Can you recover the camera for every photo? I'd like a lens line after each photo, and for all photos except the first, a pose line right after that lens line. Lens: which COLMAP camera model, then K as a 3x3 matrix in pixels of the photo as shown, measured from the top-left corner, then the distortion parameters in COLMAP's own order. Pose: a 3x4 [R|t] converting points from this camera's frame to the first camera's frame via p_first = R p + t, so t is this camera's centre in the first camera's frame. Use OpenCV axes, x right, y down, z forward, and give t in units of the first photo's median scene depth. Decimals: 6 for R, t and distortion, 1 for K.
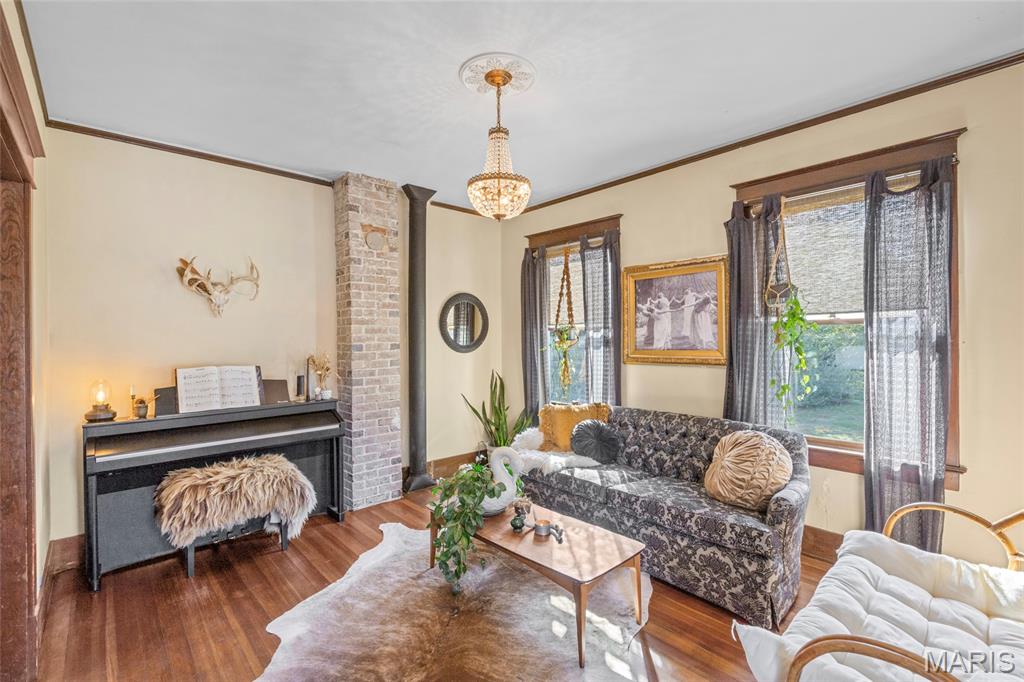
lens RADIAL K [[459.1, 0, 510.1], [0, 459.1, 341.0], [0, 0, 1]] dist [-0.003795, 0.000476]
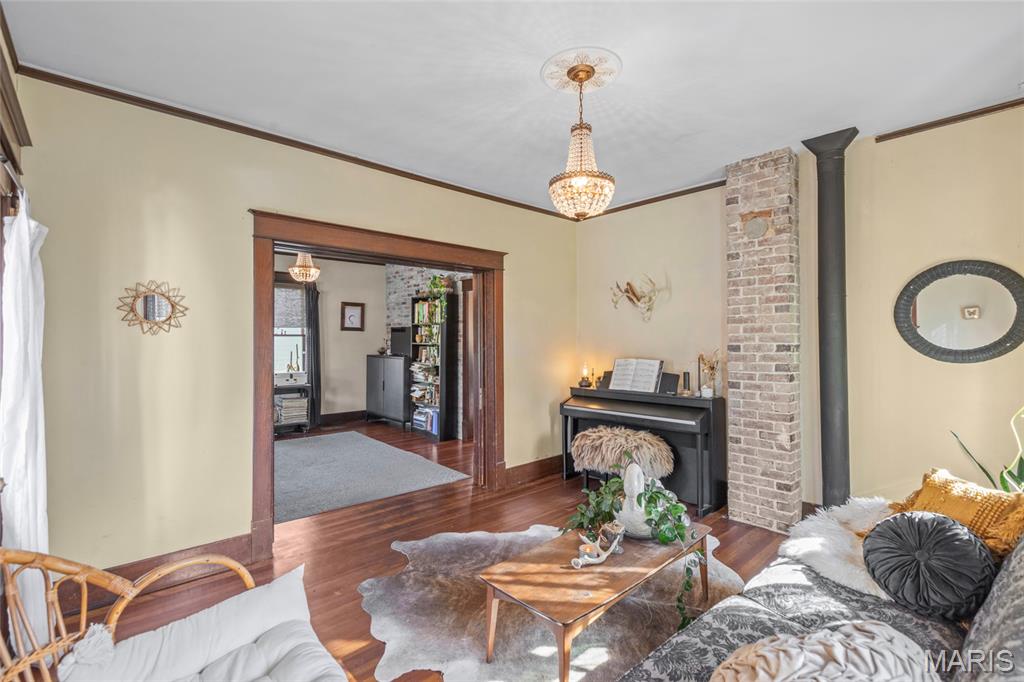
lens RADIAL K [[459.1, 0, 509.6], [0, 459.1, 341.0], [0, 0, 1]] dist [-0.003795, 0.000476]
pose [[-0.002232, 0.008239, -0.999964, 0.598765], [-0.000779, 0.999966, 0.008241, -0.007366], [0.999997, 0.000798, -0.002226, 0.532383]]
